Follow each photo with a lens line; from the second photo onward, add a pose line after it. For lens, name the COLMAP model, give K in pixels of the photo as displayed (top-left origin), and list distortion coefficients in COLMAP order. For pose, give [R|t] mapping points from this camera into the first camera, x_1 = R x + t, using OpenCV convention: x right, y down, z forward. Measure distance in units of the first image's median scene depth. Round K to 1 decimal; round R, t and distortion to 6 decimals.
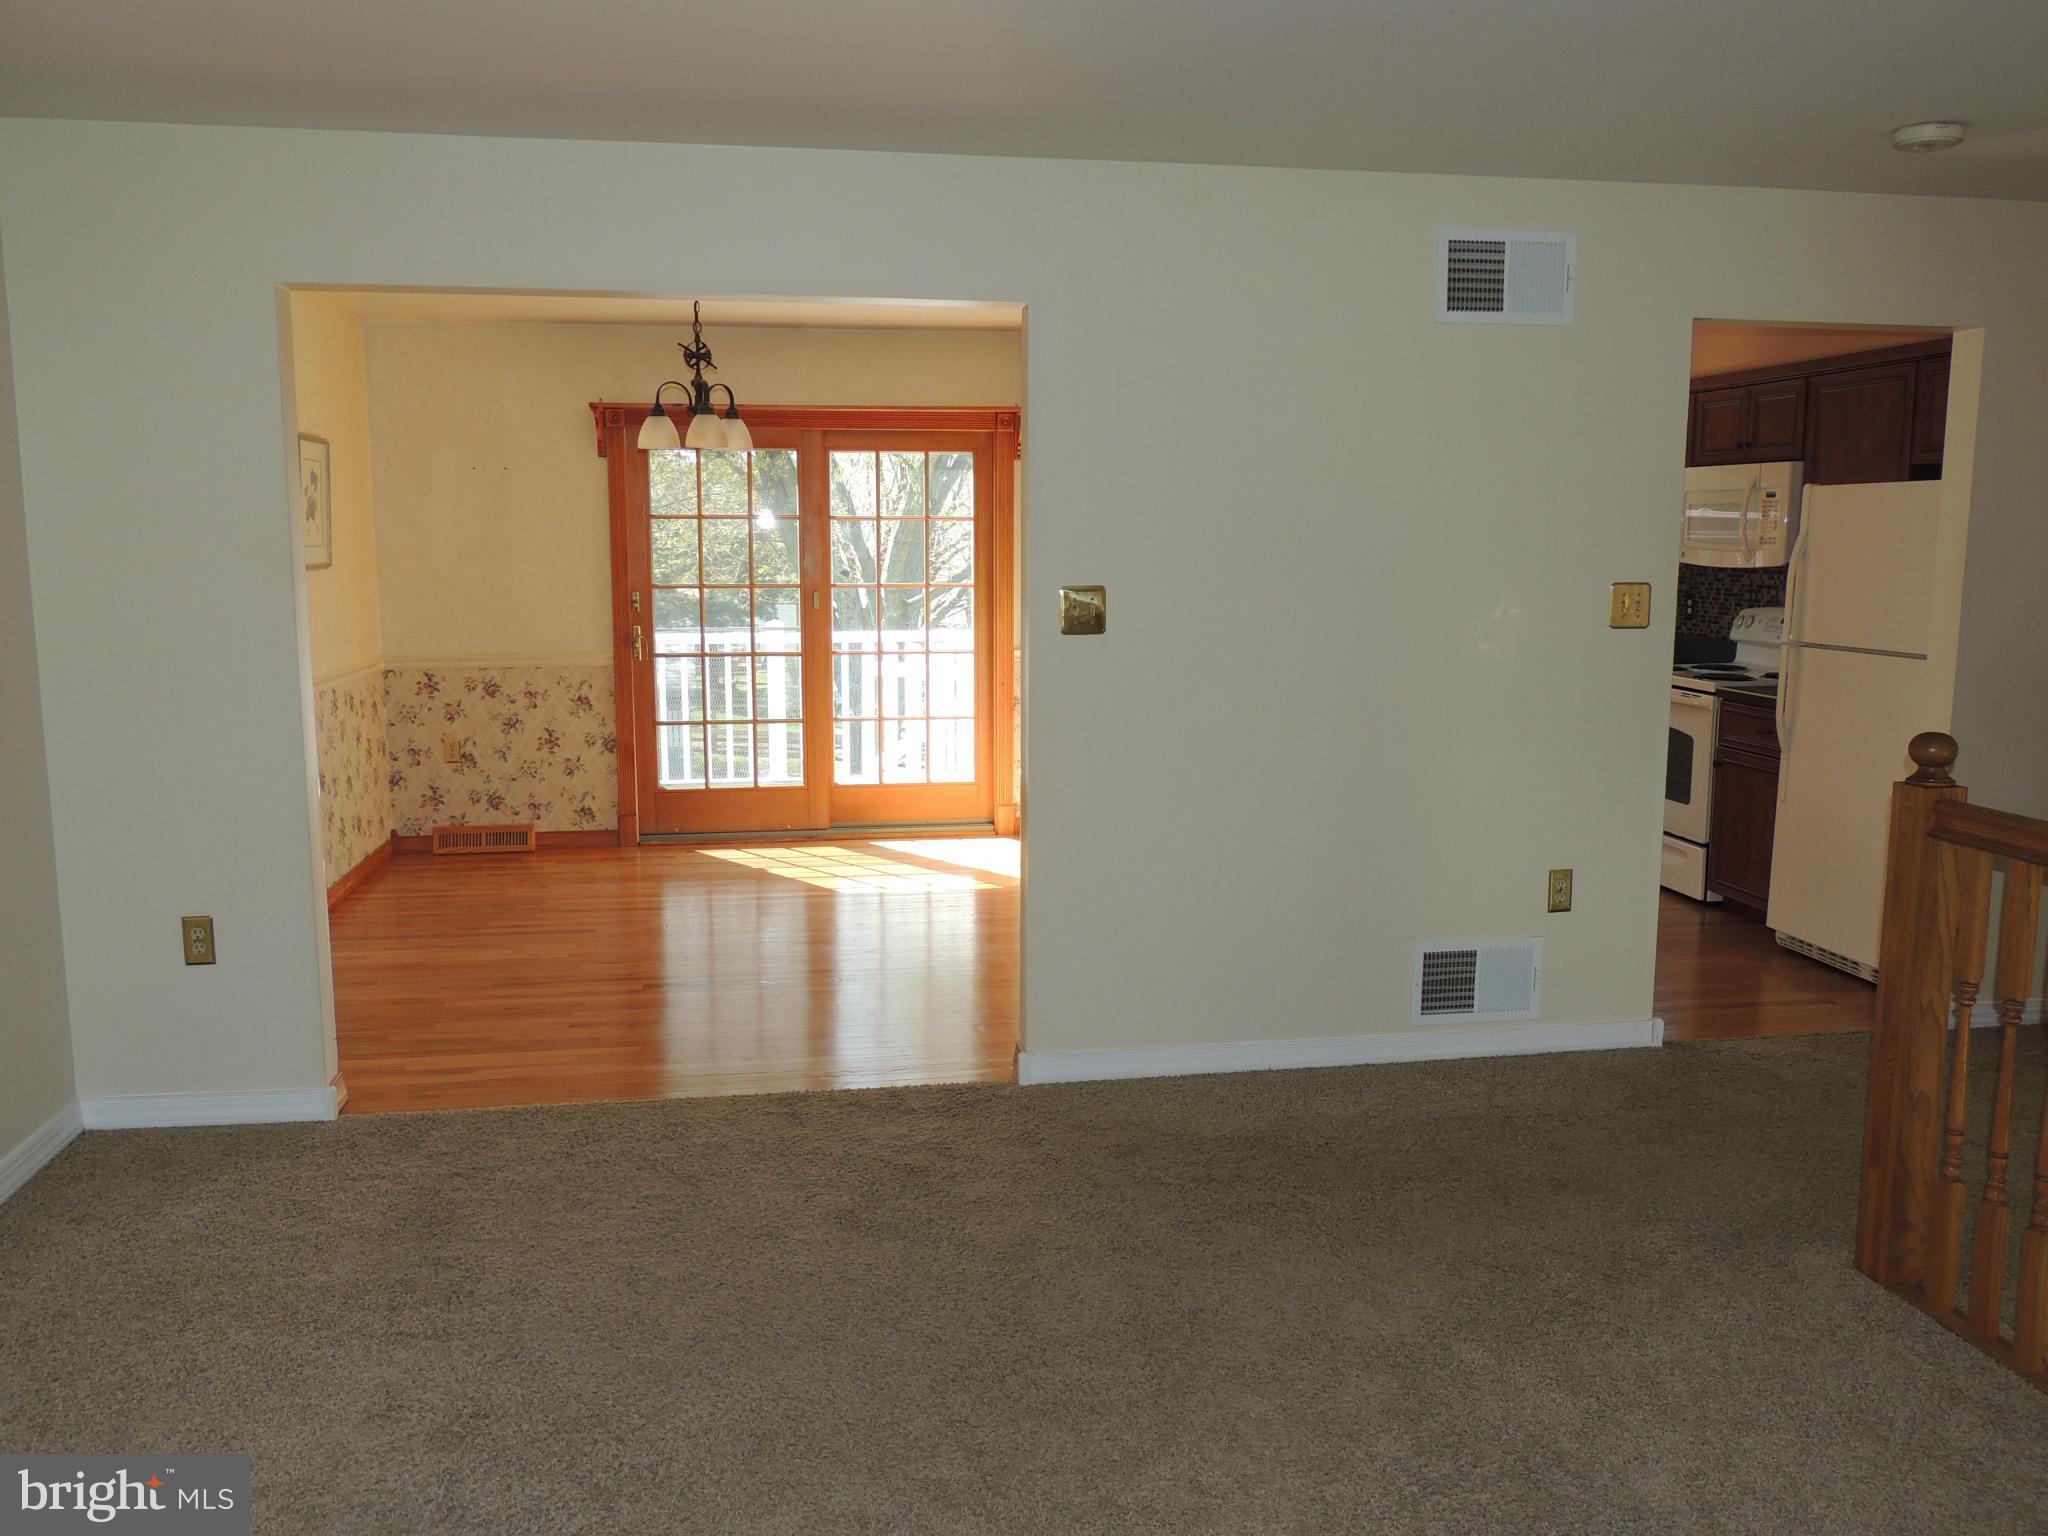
lens RADIAL K [[1639.6, 0, 1013.7], [0, 1639.6, 770.3], [0, 0, 1]] dist [-0.022666, 0.007395]
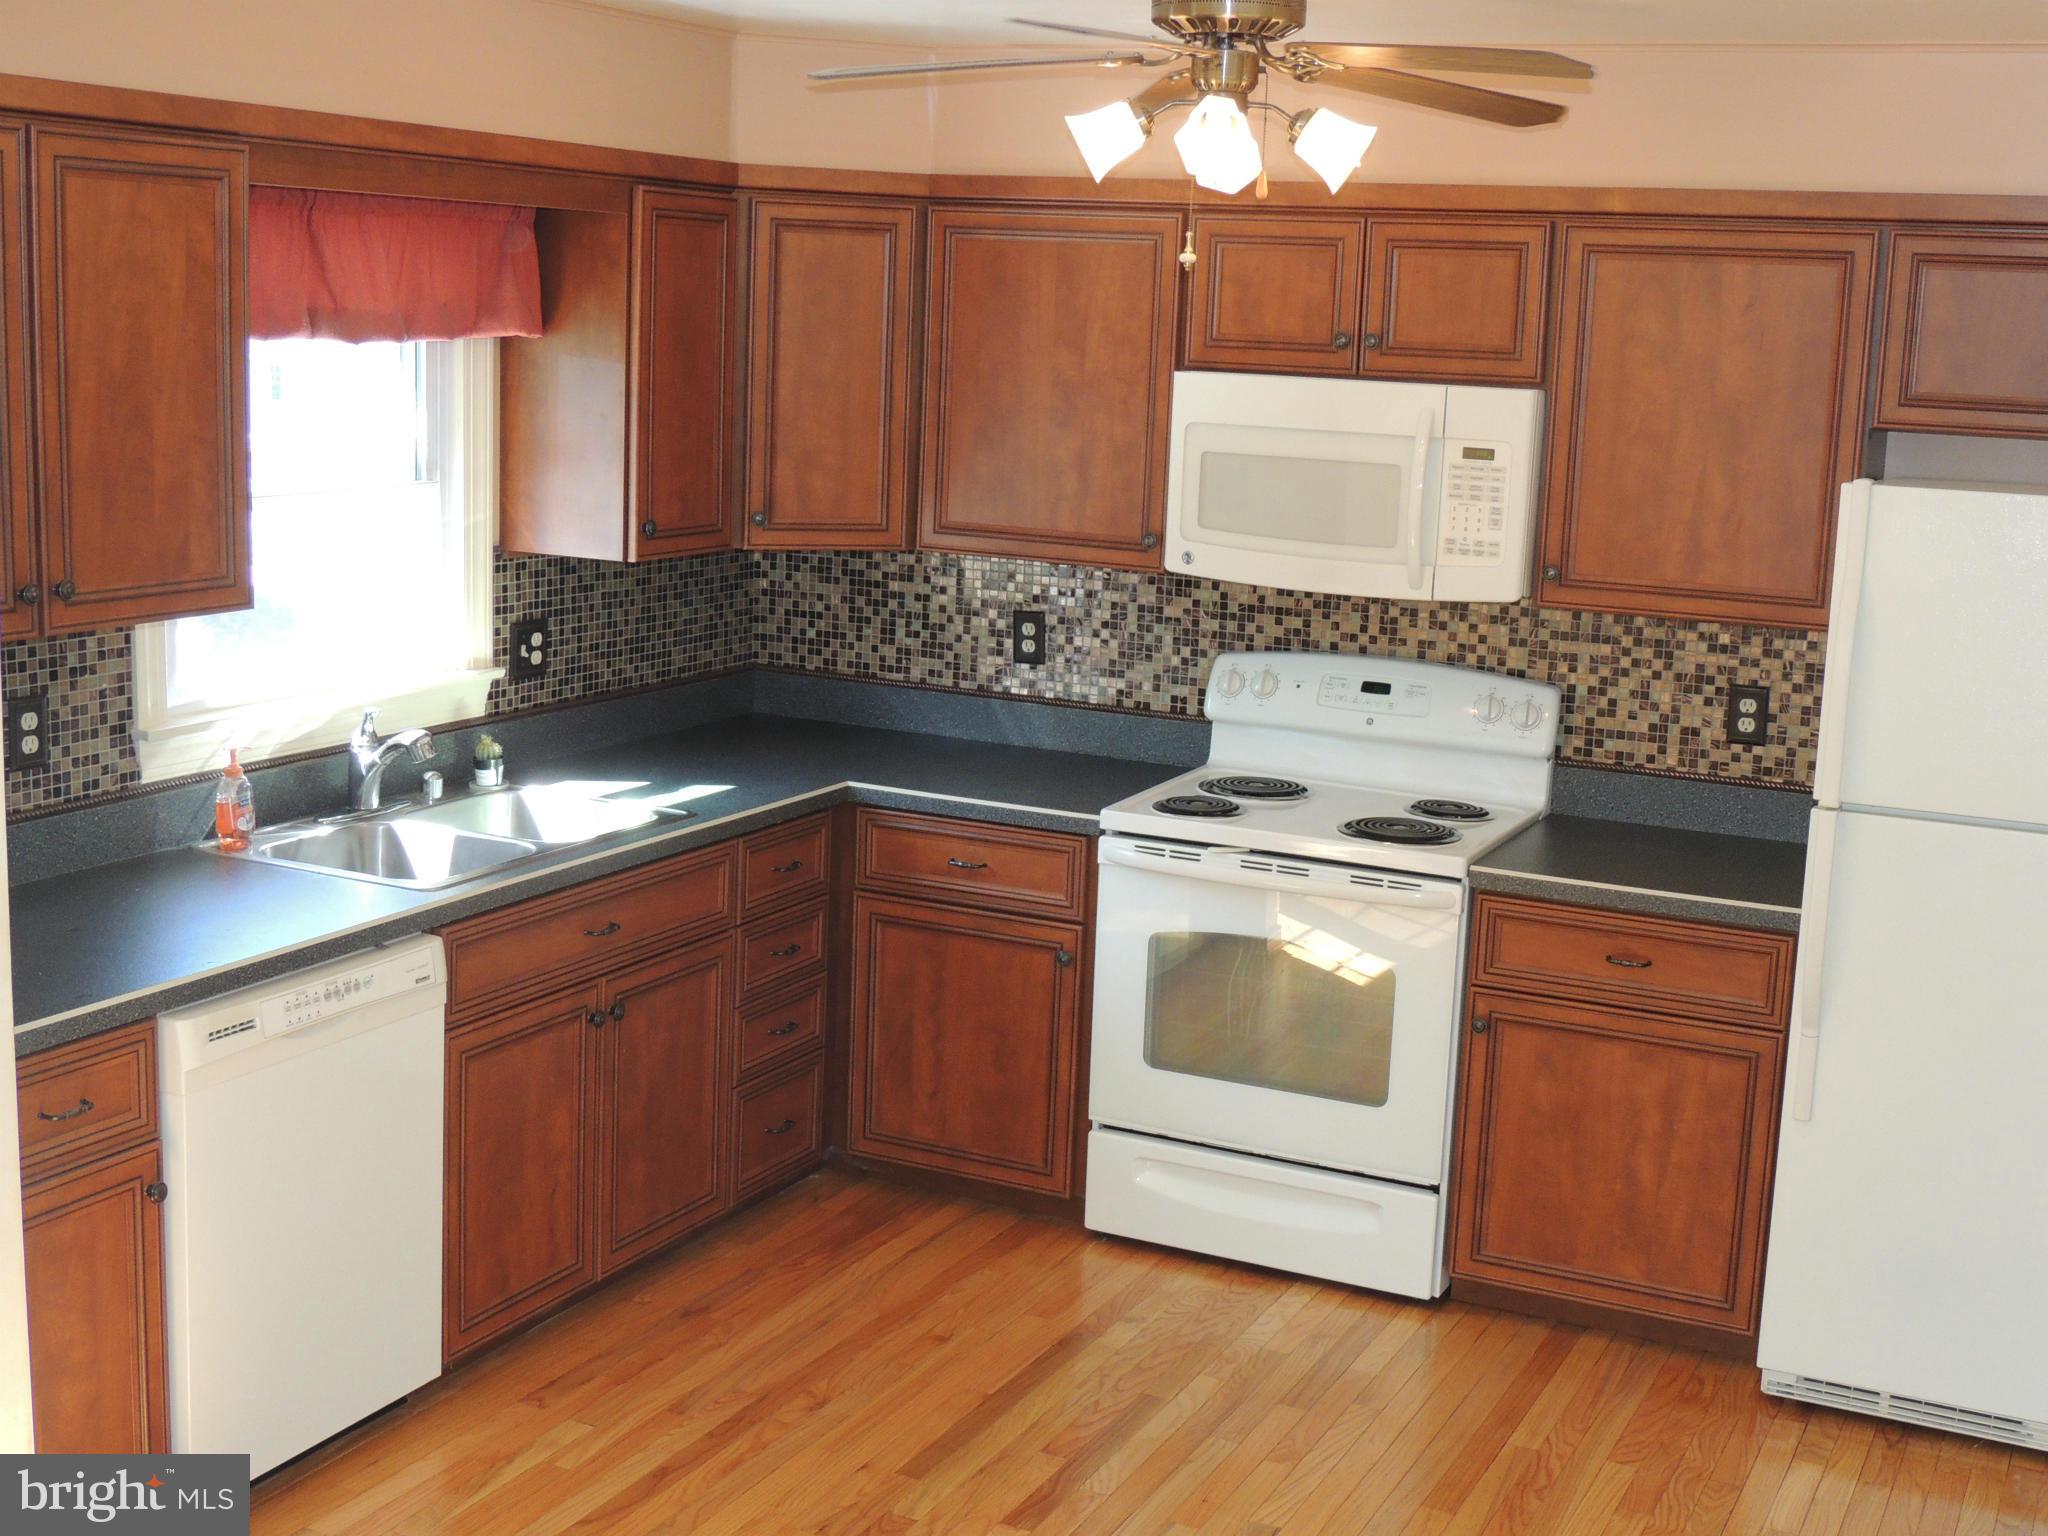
lens RADIAL K [[2624.7, 0, 1022.4], [0, 2624.7, 771.7], [0, 0, 1]] dist [-0.007230, 0.000000]
pose [[0.568354, -0.128207, 0.812734, -0.219535], [0.082622, 0.991686, 0.098658, -0.137775], [-0.818625, 0.011077, 0.574222, 0.560011]]
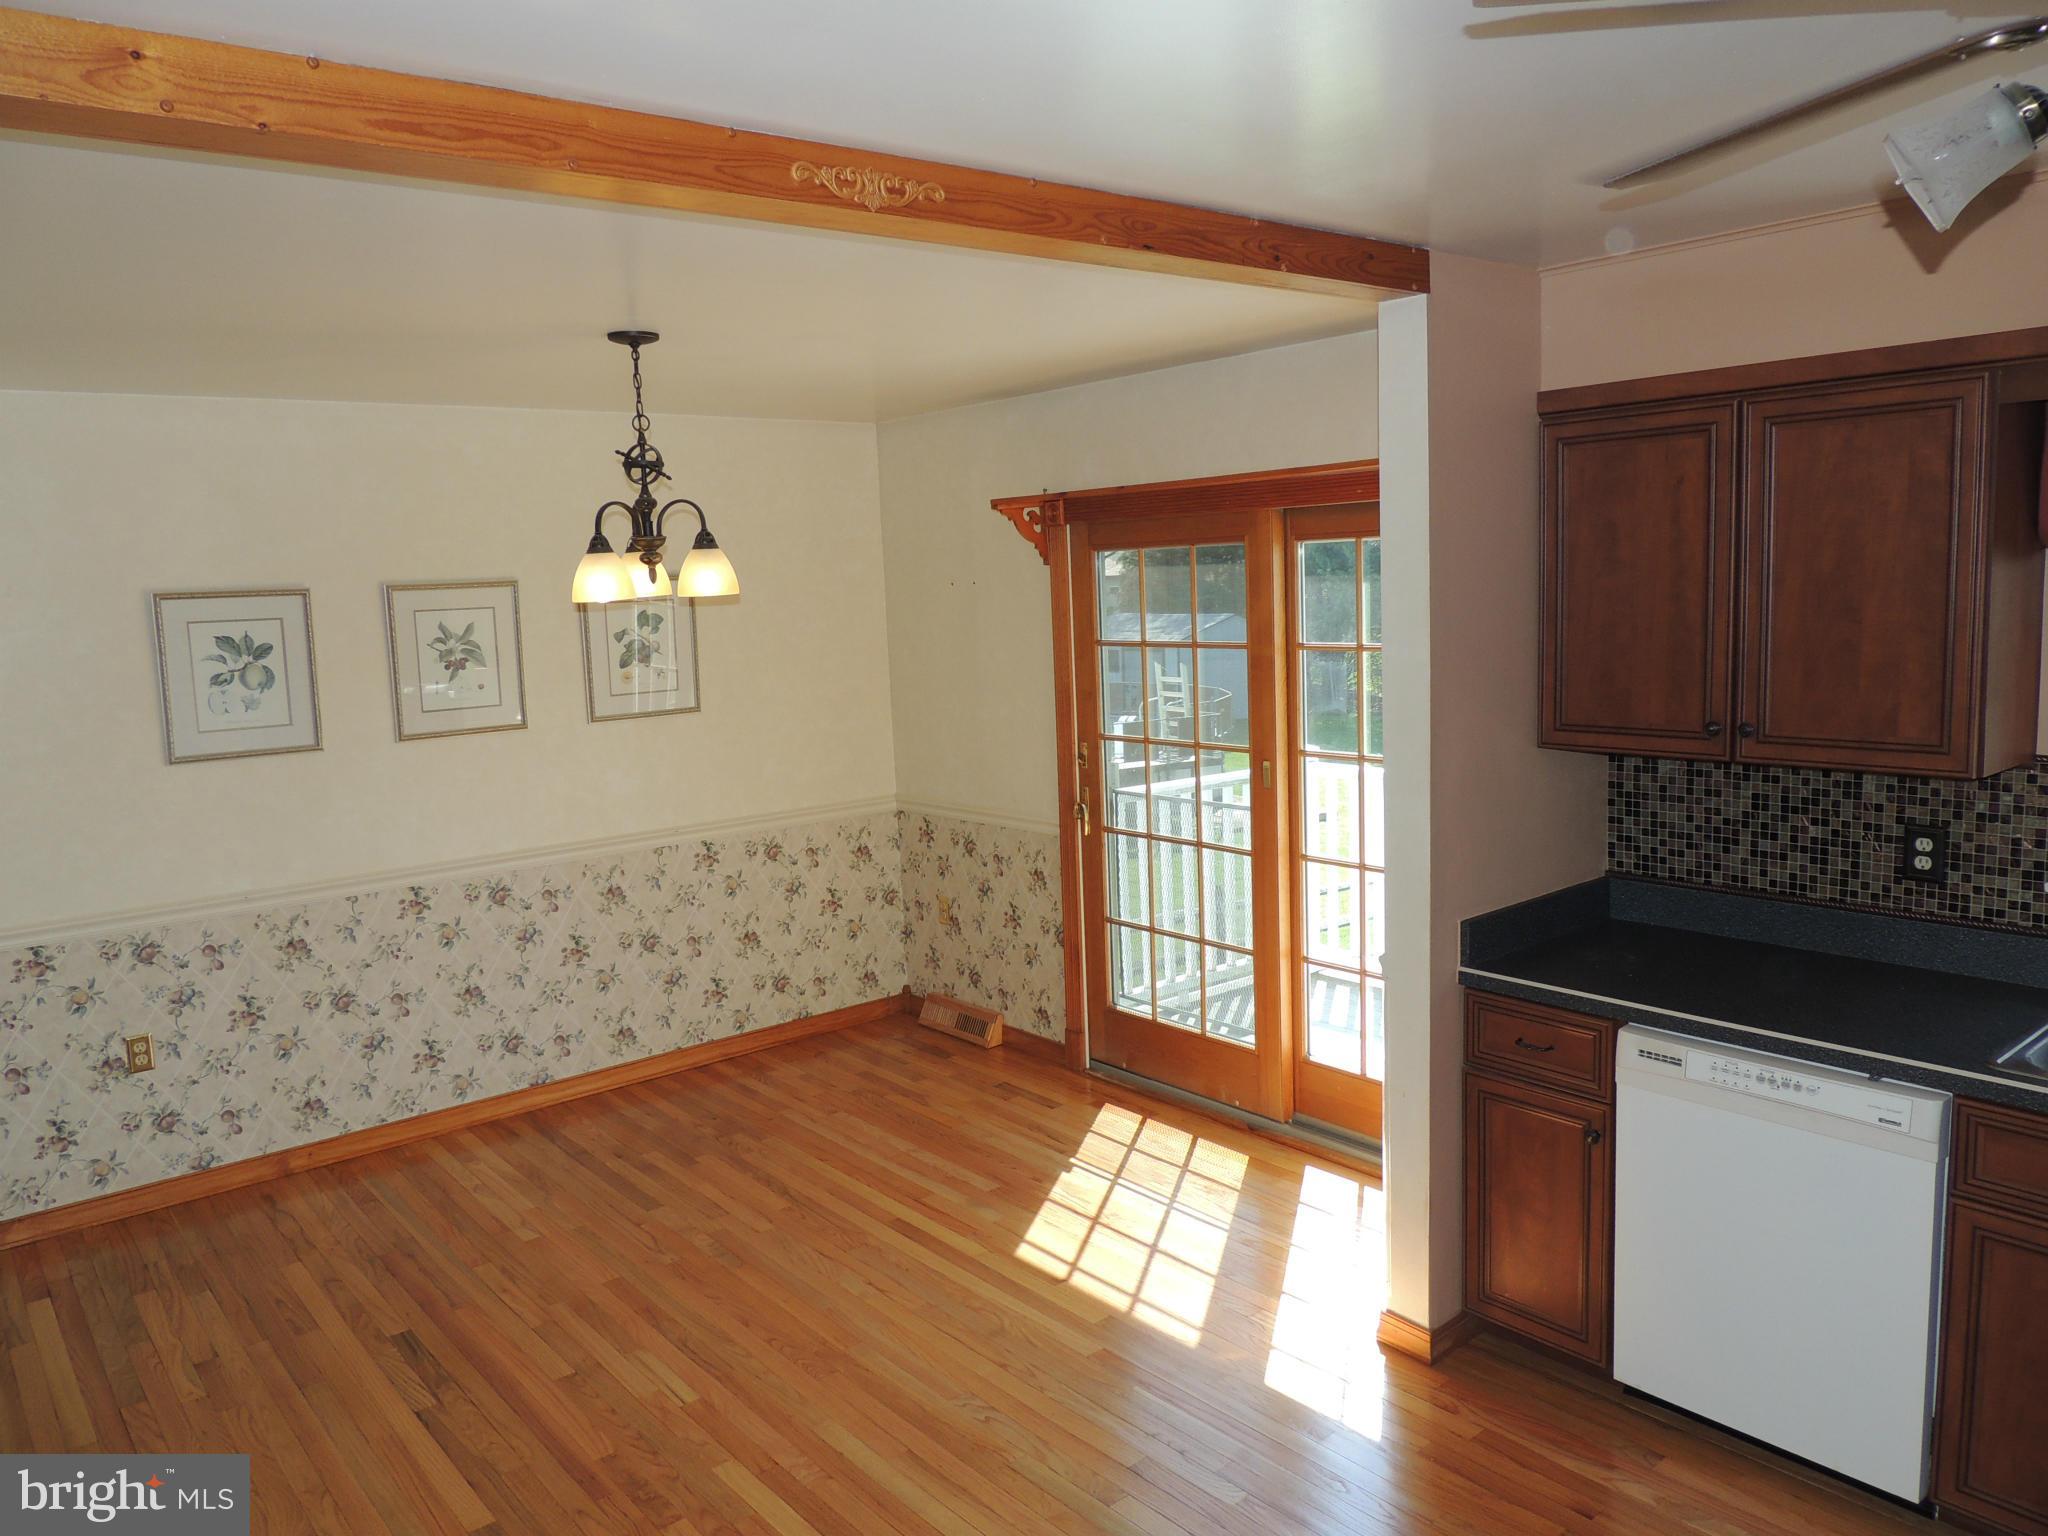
lens RADIAL K [[1472.0, 0, 1016.1], [0, 1472.0, 780.9], [0, 0, 1]] dist [-0.008141, -0.000969]
pose [[0.498644, 0.100208, -0.860995, 0.334884], [-0.084106, 0.994202, 0.067001, -0.134229], [0.862717, 0.039006, 0.504180, 0.634733]]
